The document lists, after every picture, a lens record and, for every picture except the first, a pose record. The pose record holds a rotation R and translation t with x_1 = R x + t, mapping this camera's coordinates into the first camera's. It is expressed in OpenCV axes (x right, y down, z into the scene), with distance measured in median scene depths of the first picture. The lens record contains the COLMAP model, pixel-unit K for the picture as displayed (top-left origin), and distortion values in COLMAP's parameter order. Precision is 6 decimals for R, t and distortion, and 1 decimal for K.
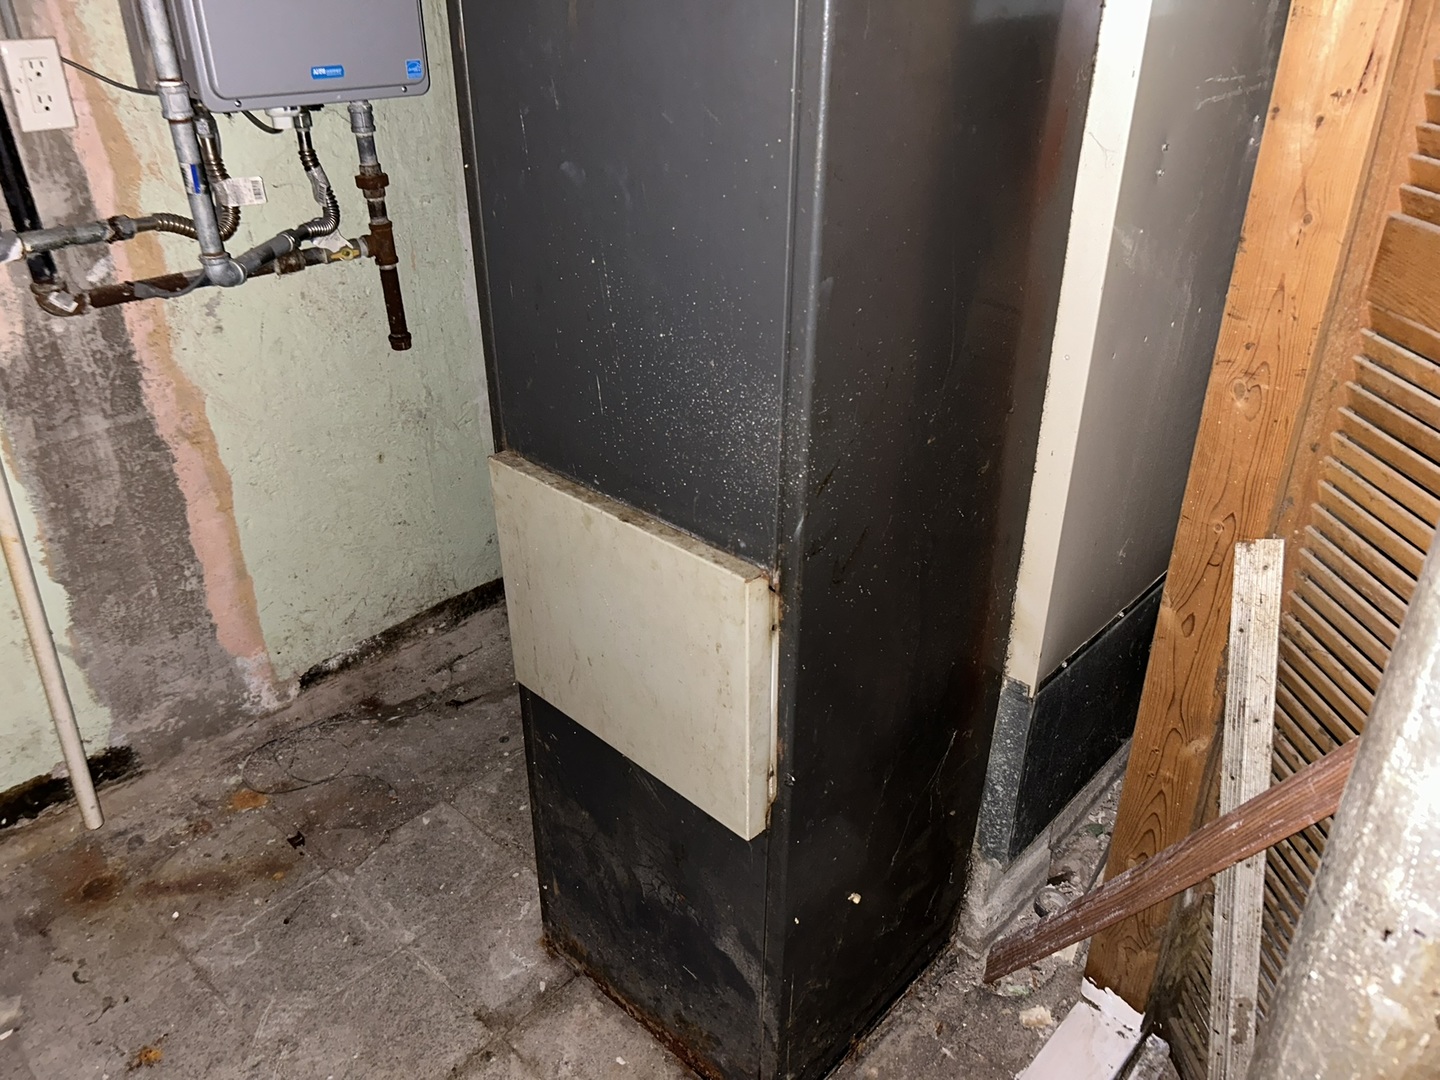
lens RADIAL K [[1100.1, 0, 690.4], [0, 1100.1, 519.7], [0, 0, 1]] dist [0.066383, -0.068569]
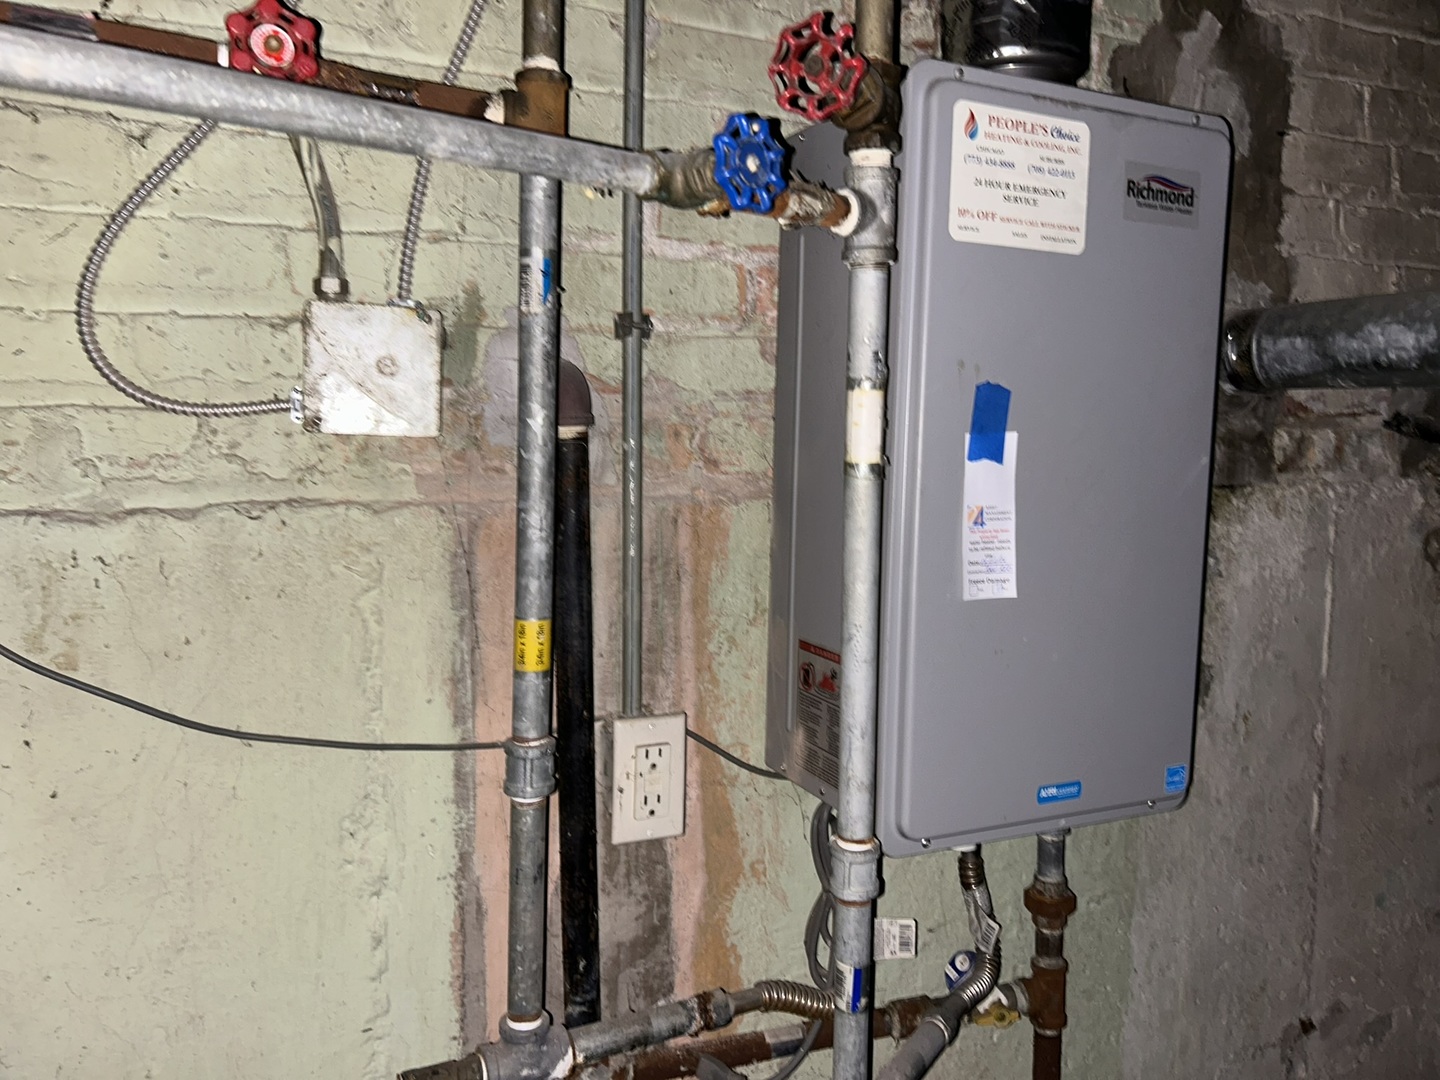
lens RADIAL K [[1089.0, 0, 720.0], [0, 1089.0, 540.0], [0, 0, 1]] dist [0.072769, -0.082037]
pose [[0.929669, 0.073585, -0.360972, -0.288321], [-0.200847, 0.922657, -0.329187, -0.288683], [0.308830, 0.378535, 0.872545, 0.345944]]
